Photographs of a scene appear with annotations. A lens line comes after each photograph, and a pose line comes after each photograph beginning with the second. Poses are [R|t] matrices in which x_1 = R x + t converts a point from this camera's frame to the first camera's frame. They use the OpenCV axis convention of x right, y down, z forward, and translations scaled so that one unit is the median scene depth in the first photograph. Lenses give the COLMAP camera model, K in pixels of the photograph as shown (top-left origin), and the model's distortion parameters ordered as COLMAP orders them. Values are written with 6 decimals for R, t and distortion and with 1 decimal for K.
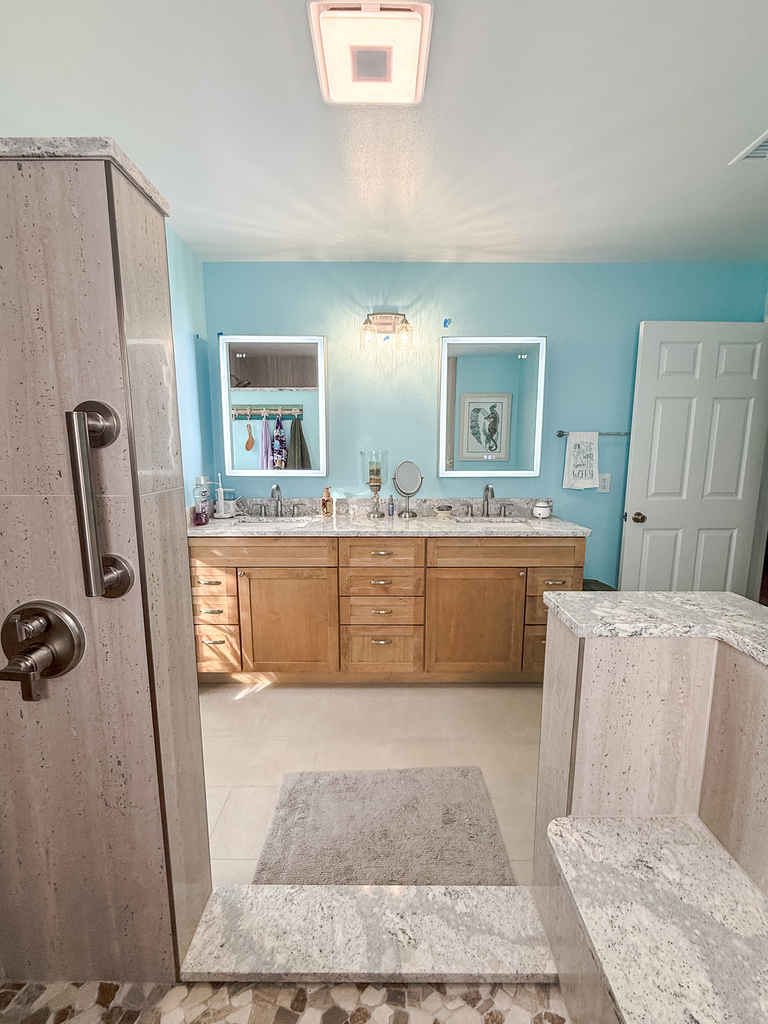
lens RADIAL K [[414.7, 0, 380.9], [0, 414.7, 508.6], [0, 0, 1]] dist [0.000933, -0.000417]
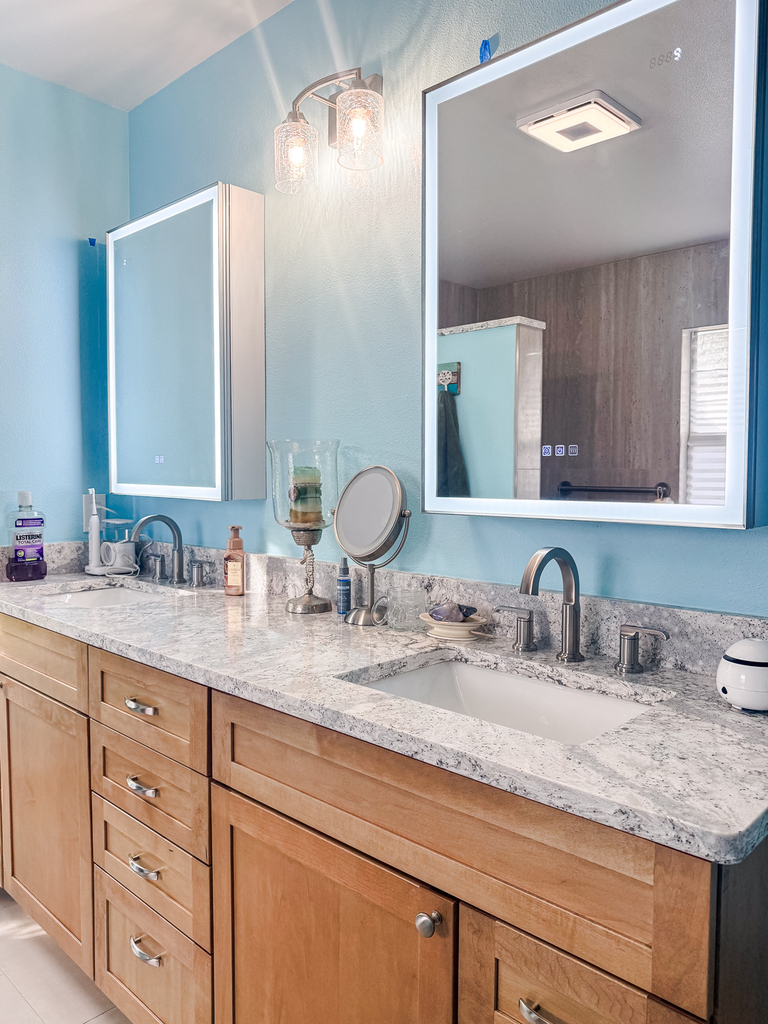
lens RADIAL K [[741.3, 0, 384.0], [0, 741.3, 512.0], [0, 0, 1]] dist [-0.004163, -0.001811]
pose [[0.735030, 0.037955, -0.676972, 0.591833], [-0.101854, 0.993283, -0.054899, -0.047968], [0.670341, 0.109304, 0.733959, 0.639639]]
